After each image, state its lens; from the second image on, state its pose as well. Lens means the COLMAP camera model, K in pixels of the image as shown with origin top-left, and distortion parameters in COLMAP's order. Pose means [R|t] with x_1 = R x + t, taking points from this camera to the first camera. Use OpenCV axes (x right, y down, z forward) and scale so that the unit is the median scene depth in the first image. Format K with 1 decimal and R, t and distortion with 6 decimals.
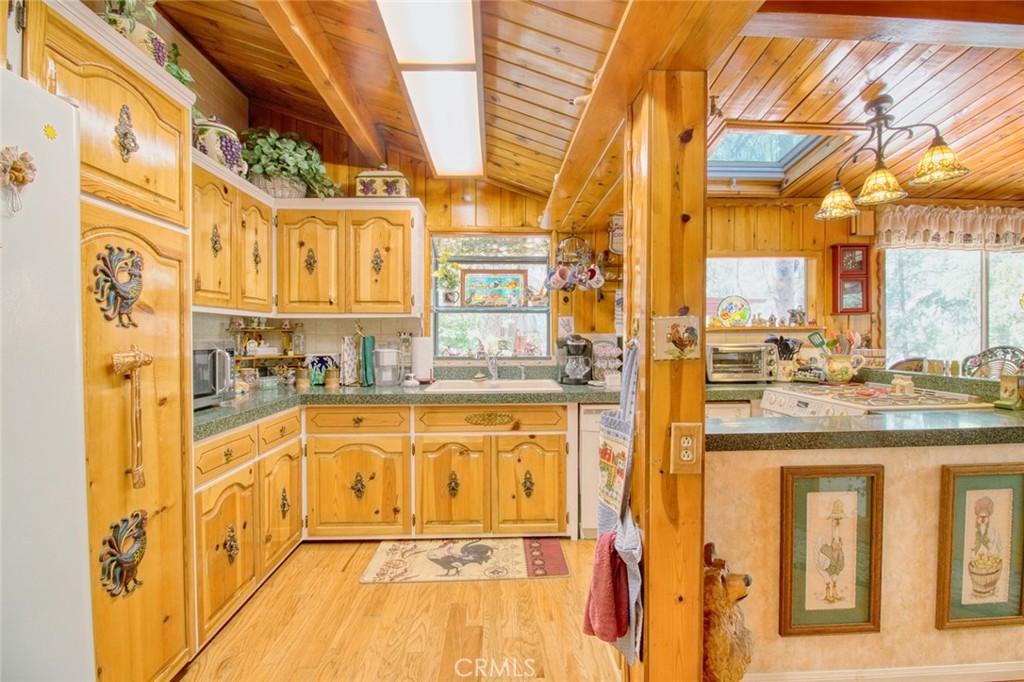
lens RADIAL K [[473.5, 0, 518.1], [0, 473.5, 343.6], [0, 0, 1]] dist [-0.003284, -0.011973]
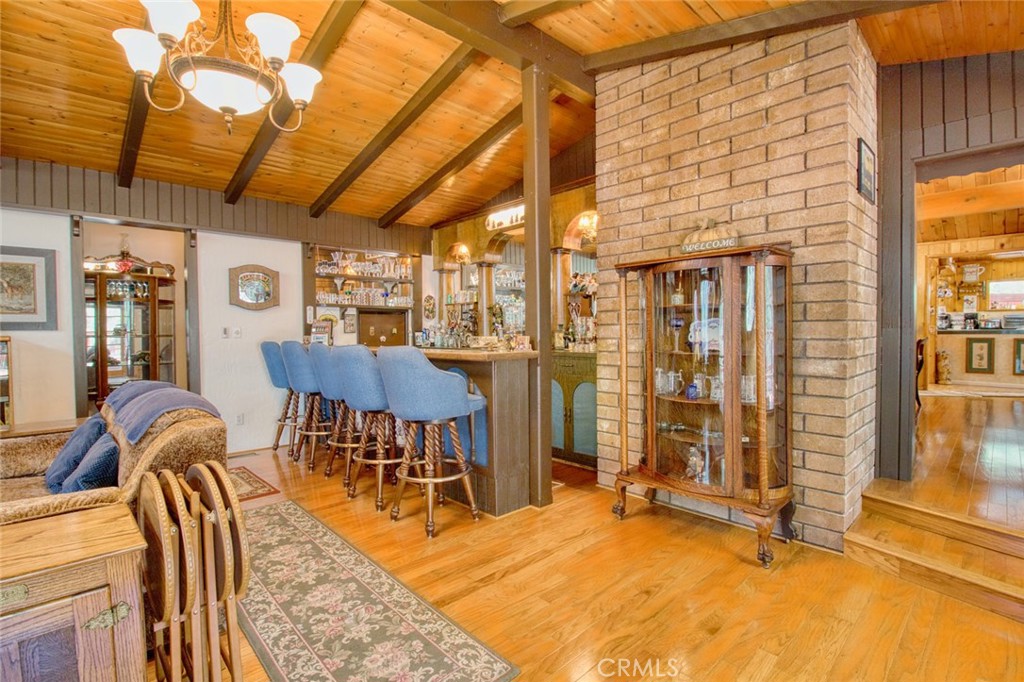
lens RADIAL K [[473.5, 0, 518.1], [0, 473.5, 343.6], [0, 0, 1]] dist [-0.003284, -0.011973]
pose [[0.656873, 0.020035, -0.753735, 0.652572], [-0.005476, 0.999747, 0.021802, 0.137600], [0.753982, -0.010194, 0.656817, -3.197763]]
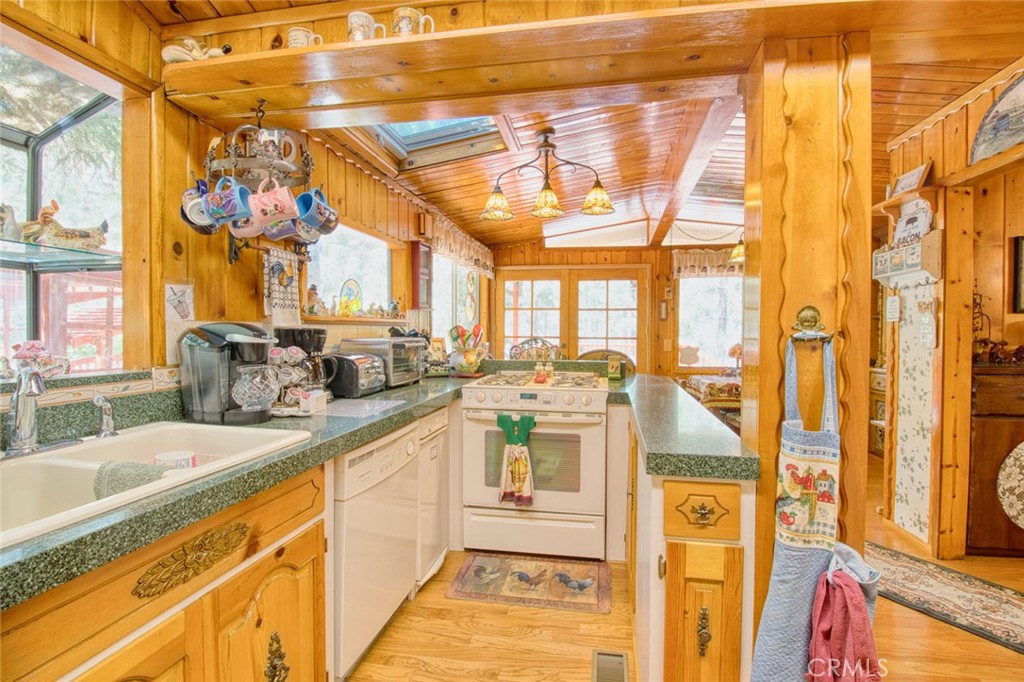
lens RADIAL K [[473.5, 0, 518.1], [0, 473.5, 343.6], [0, 0, 1]] dist [-0.003284, -0.011973]
pose [[0.213980, -0.018493, 0.976663, -0.347468], [0.010741, 0.999805, 0.016578, -0.002497], [-0.976779, 0.006943, 0.214137, 0.688658]]
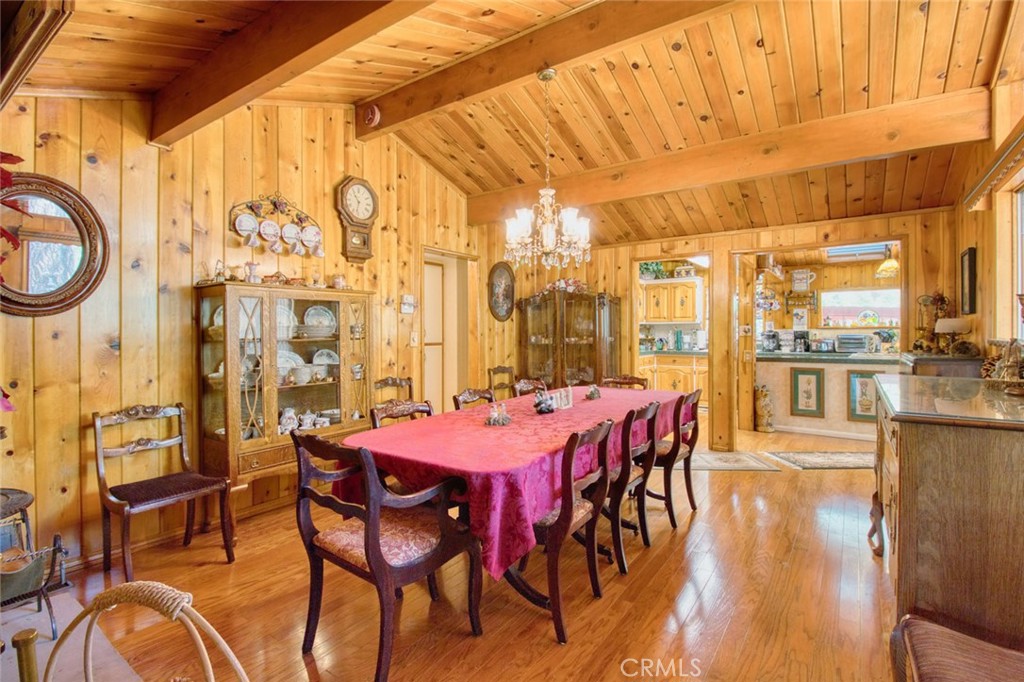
lens RADIAL K [[481.9, 0, 518.3], [0, 481.9, 330.9], [0, 0, 1]] dist [-0.011853, -0.000618]
pose [[0.794001, 0.000370, -0.607917, 0.637231], [-0.009766, 0.999879, -0.012148, 0.029210], [0.607839, 0.015582, 0.793908, -1.764985]]
